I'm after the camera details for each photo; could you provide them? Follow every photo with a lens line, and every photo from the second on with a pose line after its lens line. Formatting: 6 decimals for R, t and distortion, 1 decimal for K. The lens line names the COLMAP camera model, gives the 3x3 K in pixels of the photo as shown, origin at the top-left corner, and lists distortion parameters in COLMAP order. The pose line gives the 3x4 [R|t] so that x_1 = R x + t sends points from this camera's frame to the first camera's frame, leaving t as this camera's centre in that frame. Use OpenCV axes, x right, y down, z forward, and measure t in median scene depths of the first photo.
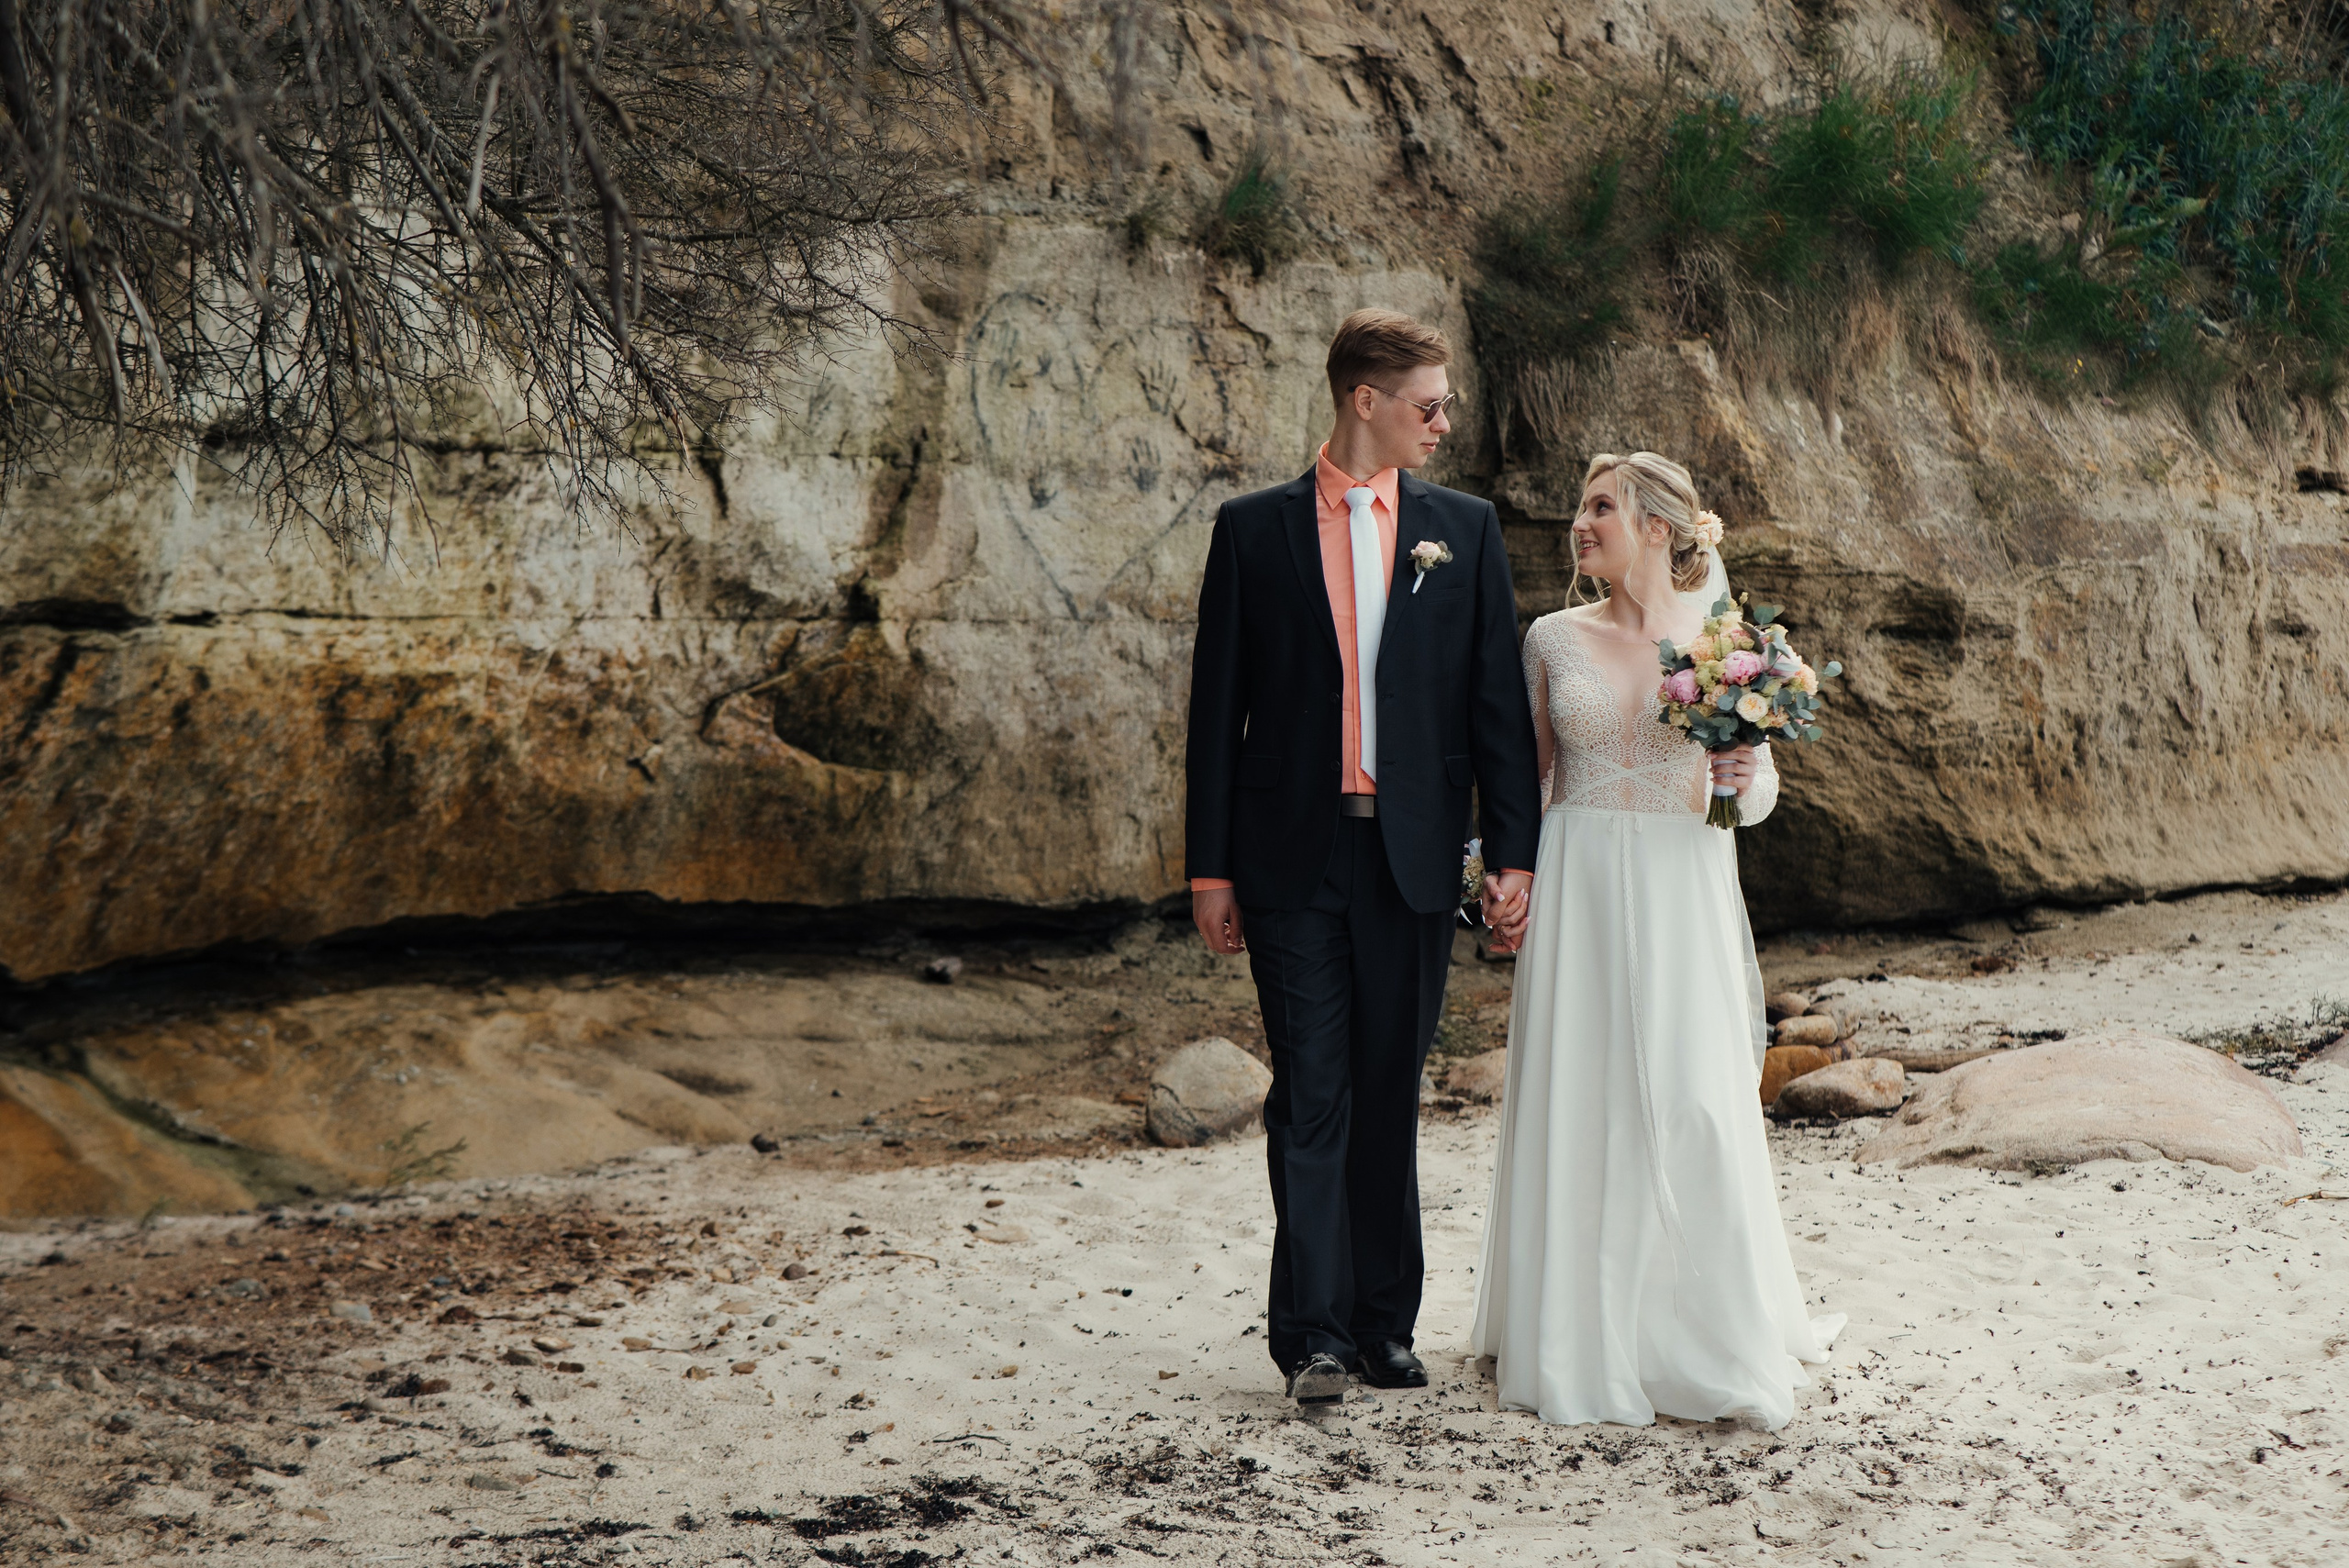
lens RADIAL K [[5775.6, 0, 1217.7], [0, 5775.6, 622.1], [0, 0, 1]] dist [0.056737, 0.000000]
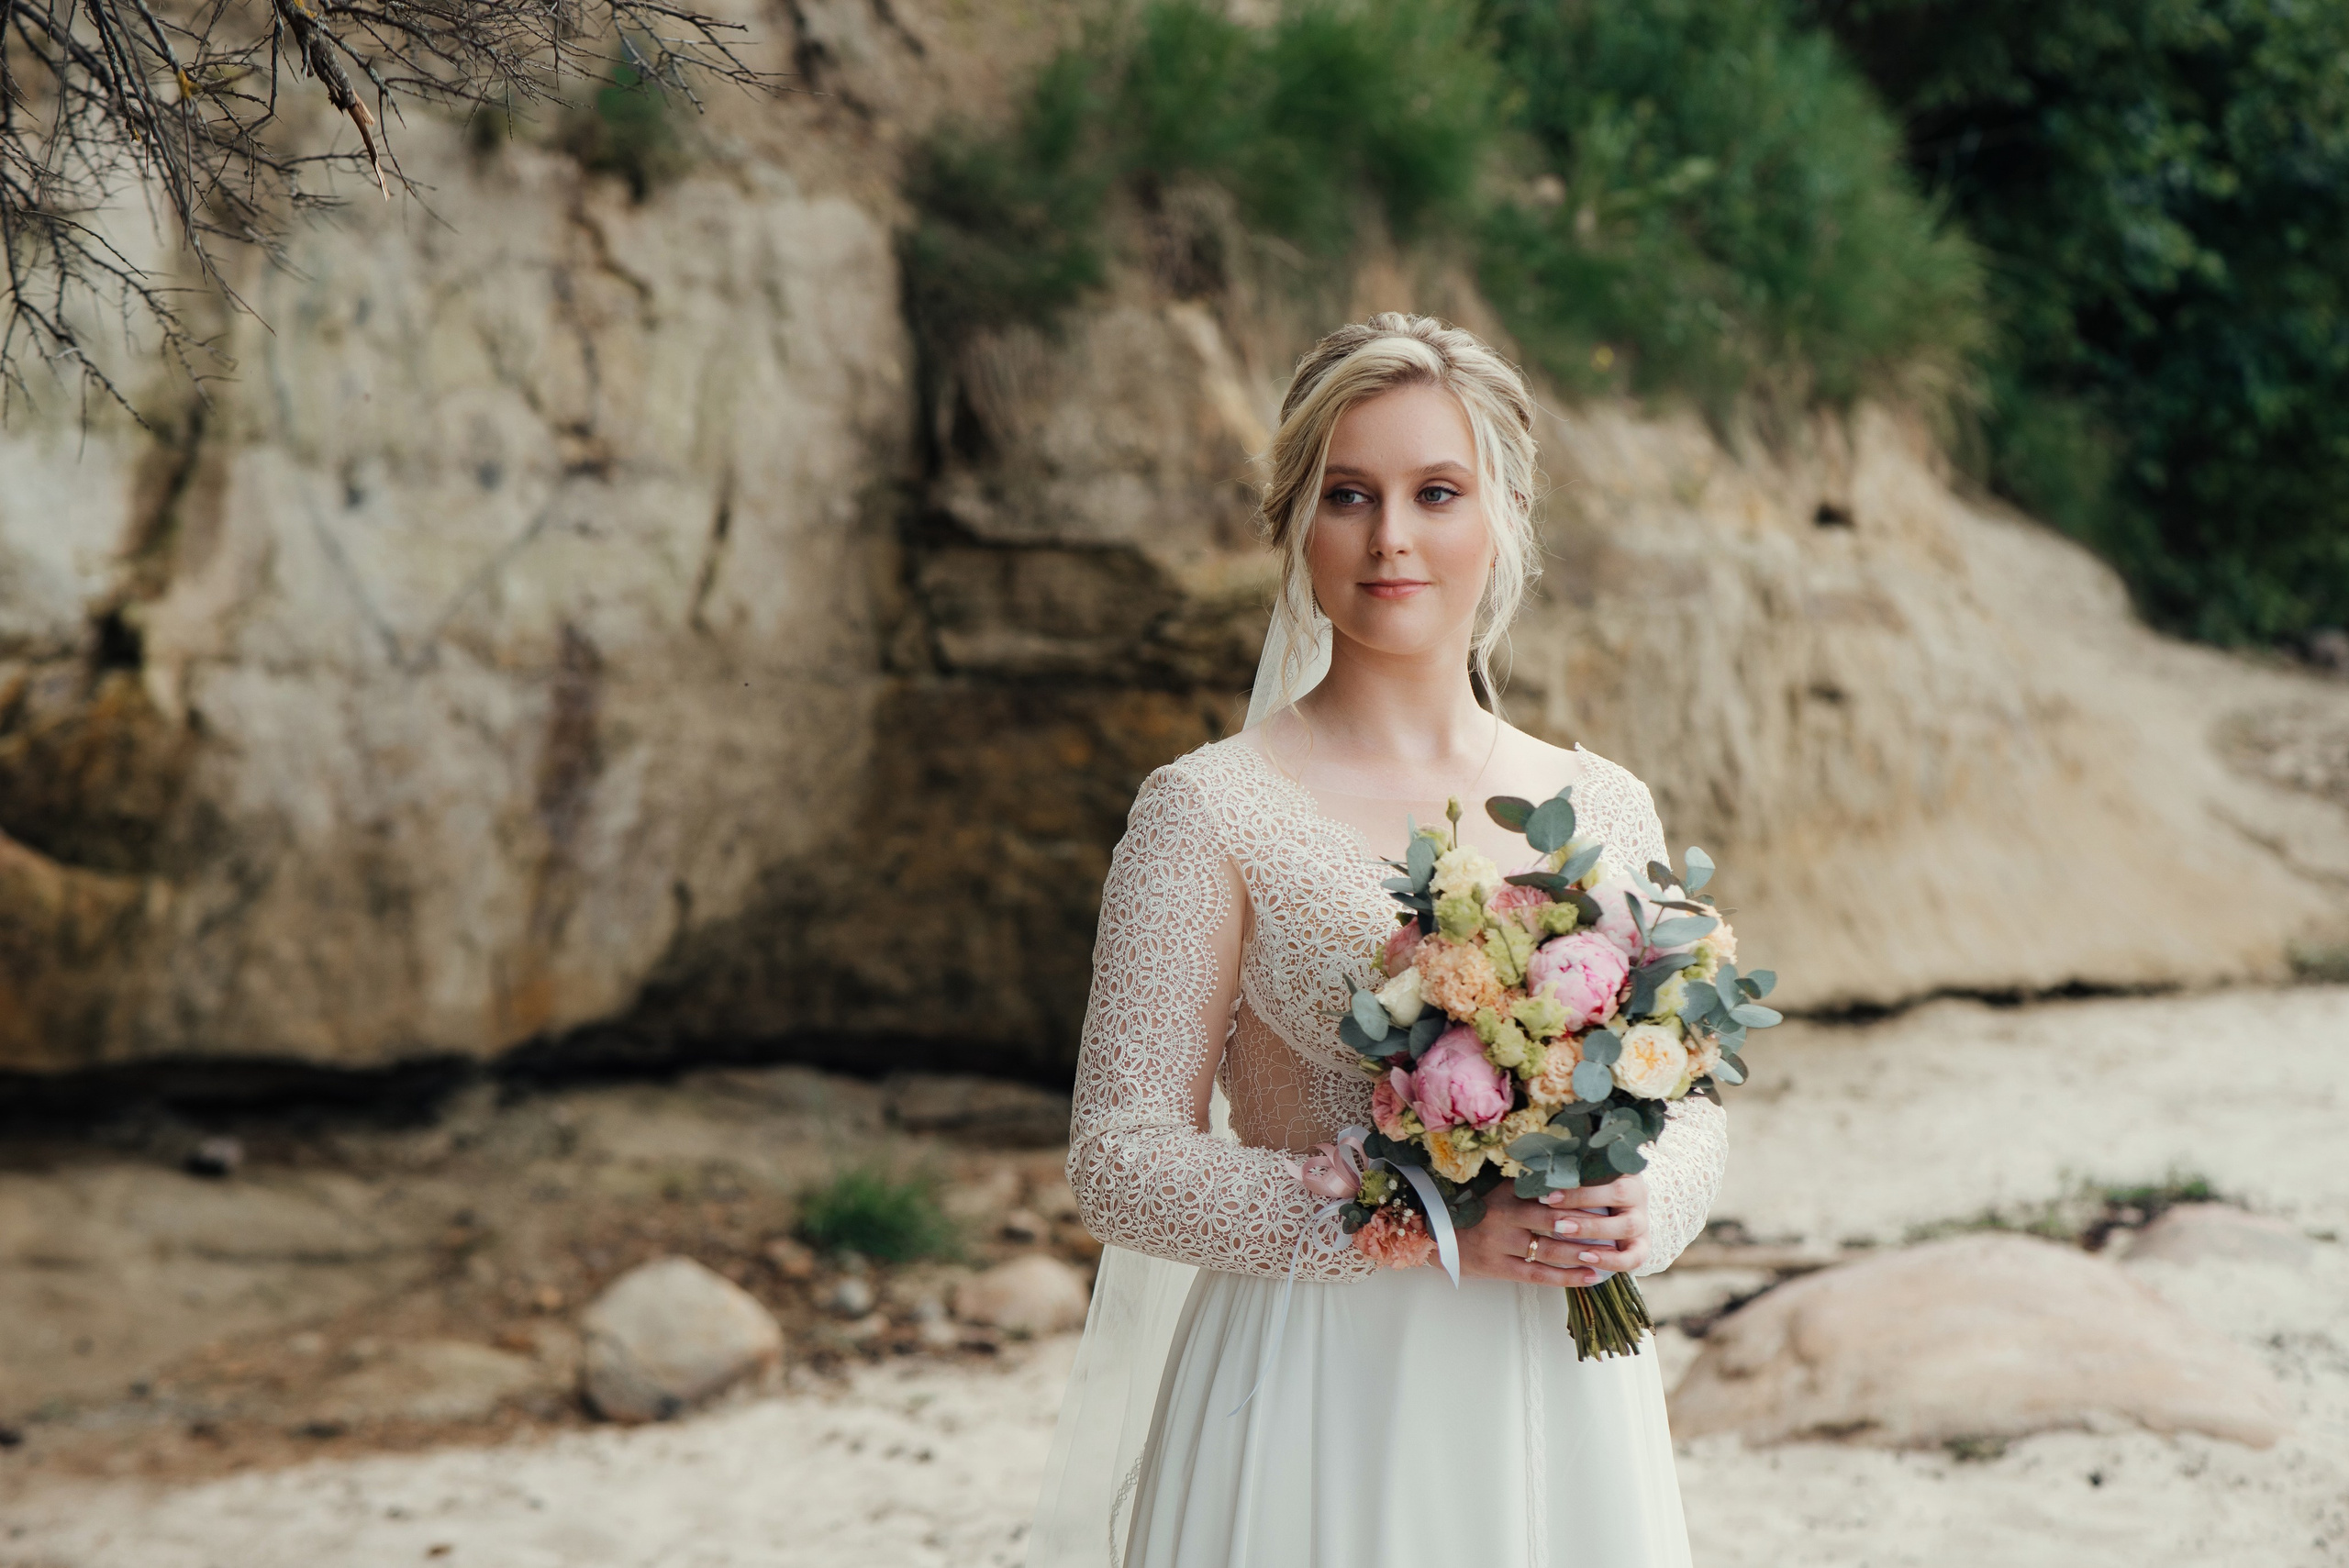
lens RADIAL K [[5775.6, 0, 1325.7], [0, 5775.6, 683.9], [0, 0, 1]] dist [0.056737, 0.000000]
pose [[0.979535, 0.001946, 0.201267, -0.056079], [-0.000636, 0.999978, -0.006575, 0.006316], [-0.201275, 0.006312, 0.979514, 0.269194]]
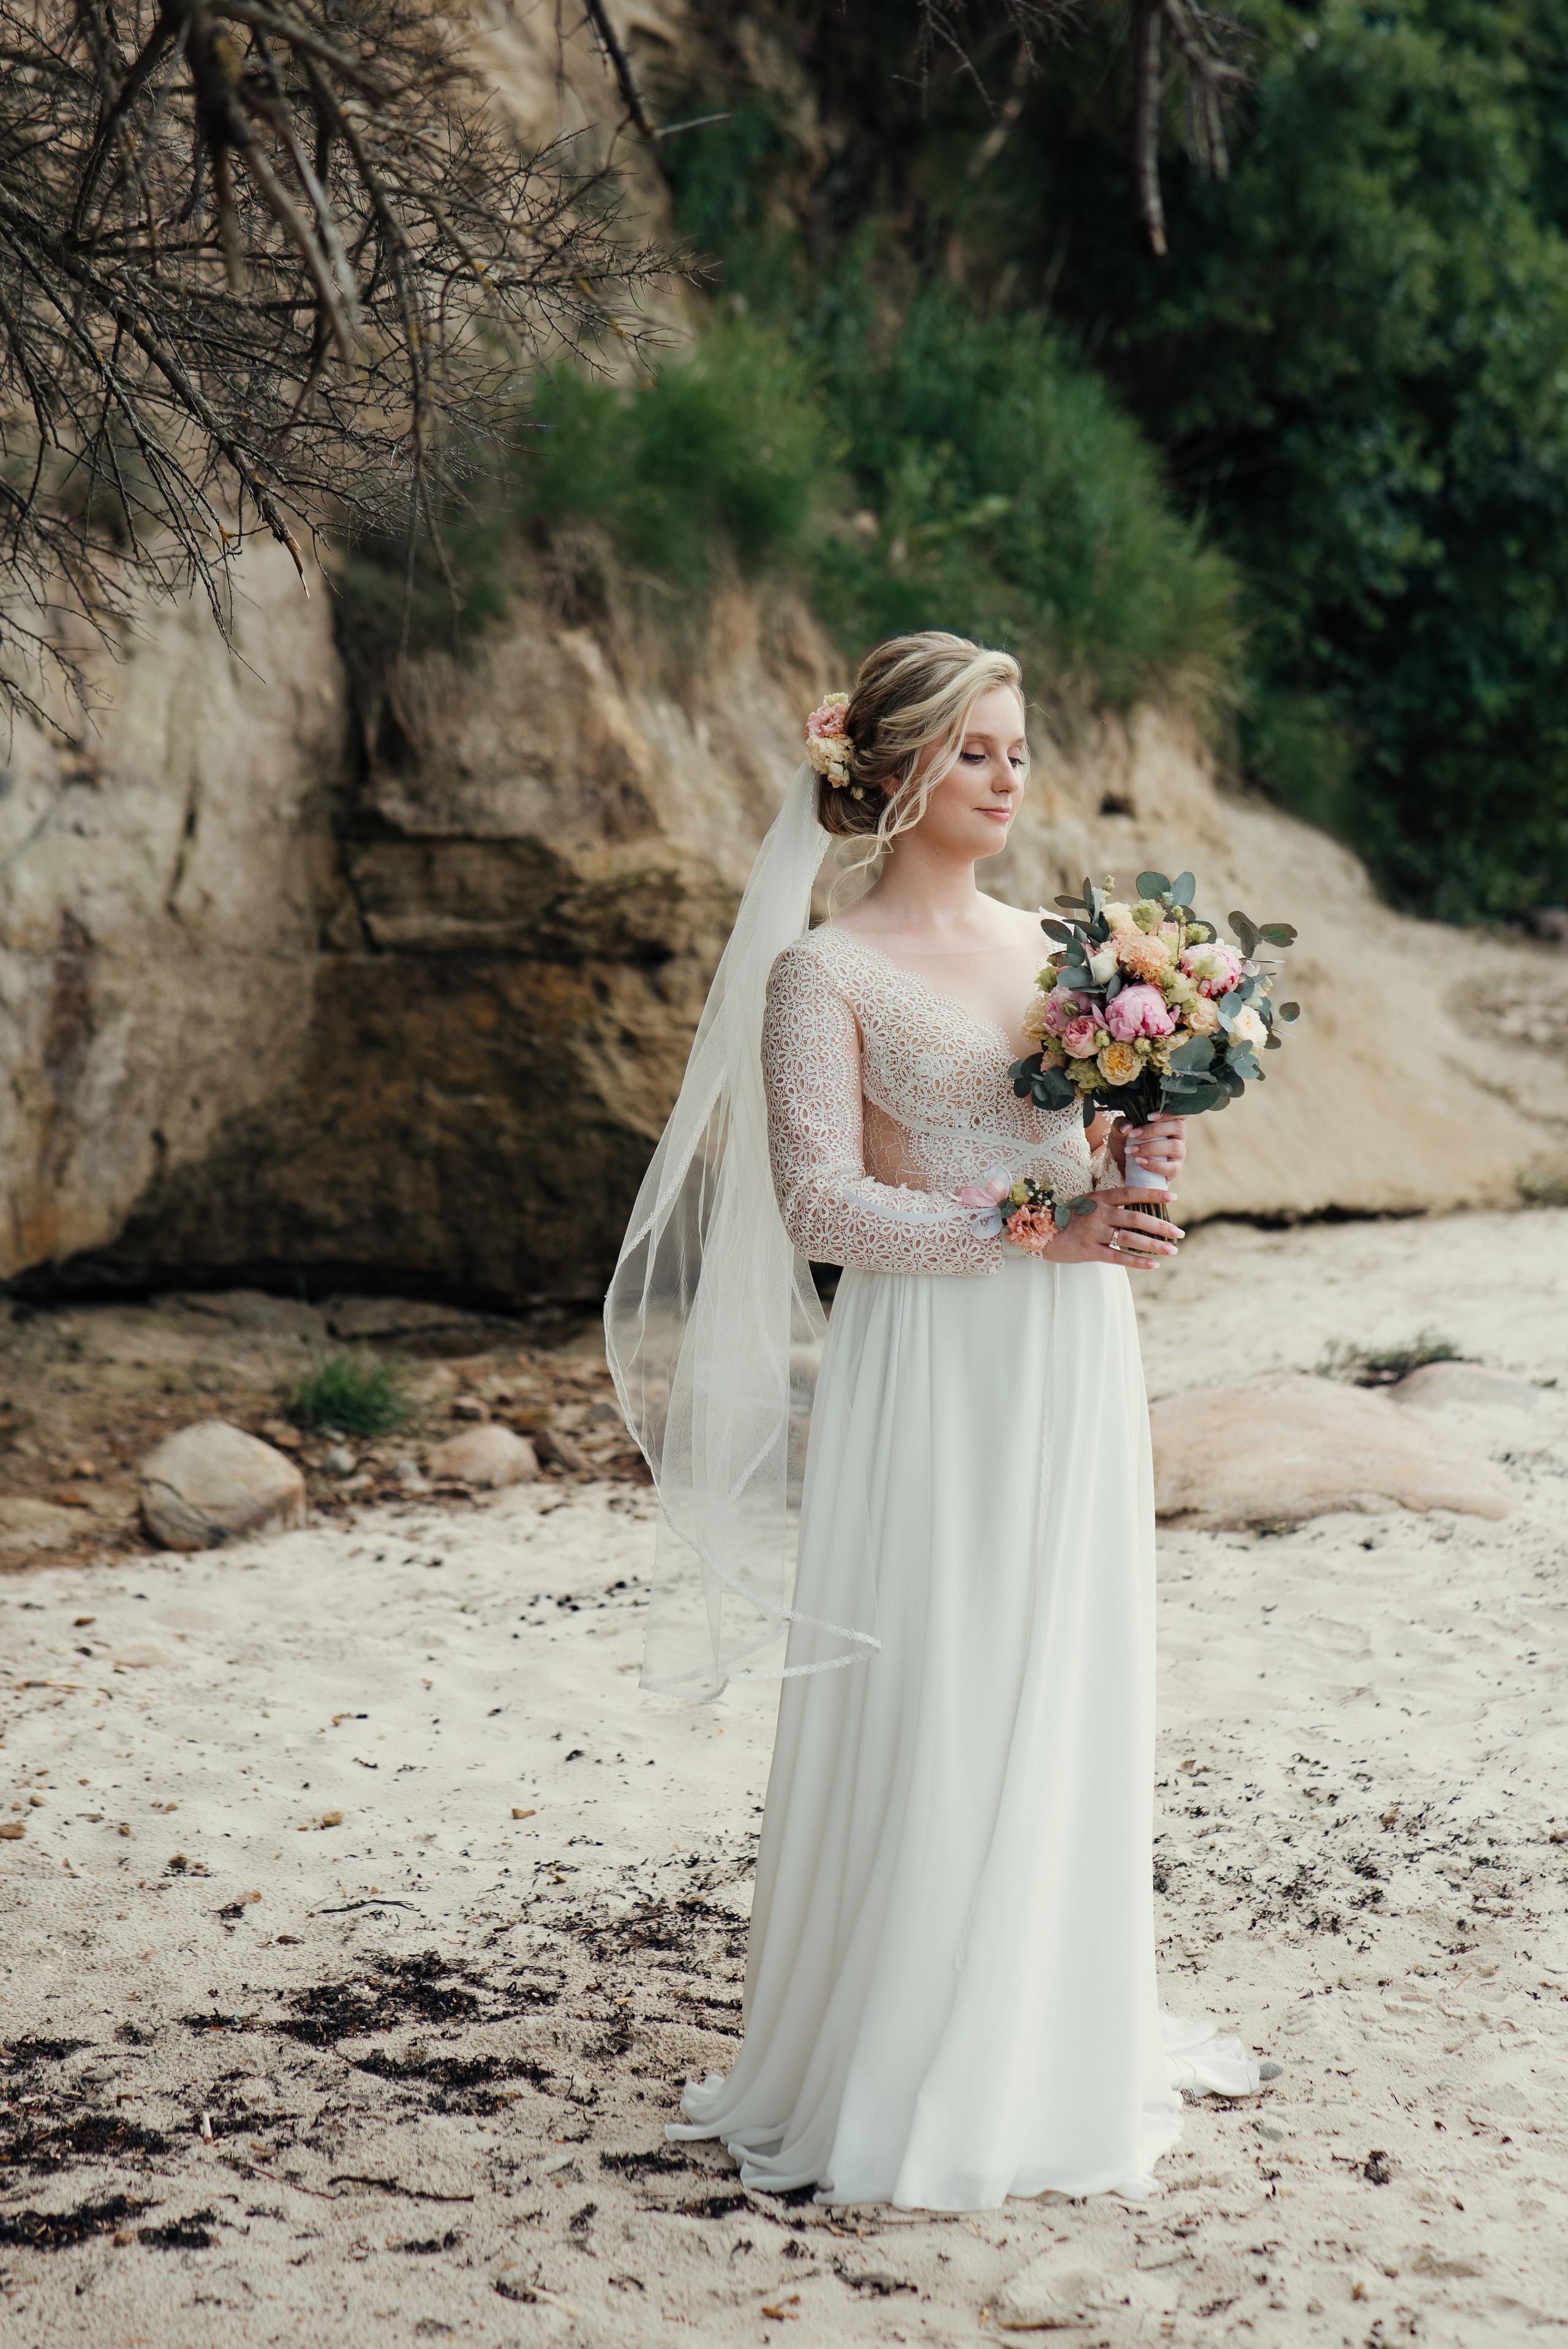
lens RADIAL K [[5775.8, 0, 925.0], [0, 5775.8, 1144.6], [0, 0, 1]] dist [0.056737, 0.000000]
pose [[0.965049, -0.023662, 0.260998, -0.106502], [0.018946, 0.999609, 0.020570, 0.013738], [-0.261382, -0.014906, 0.965120, 0.133602]]
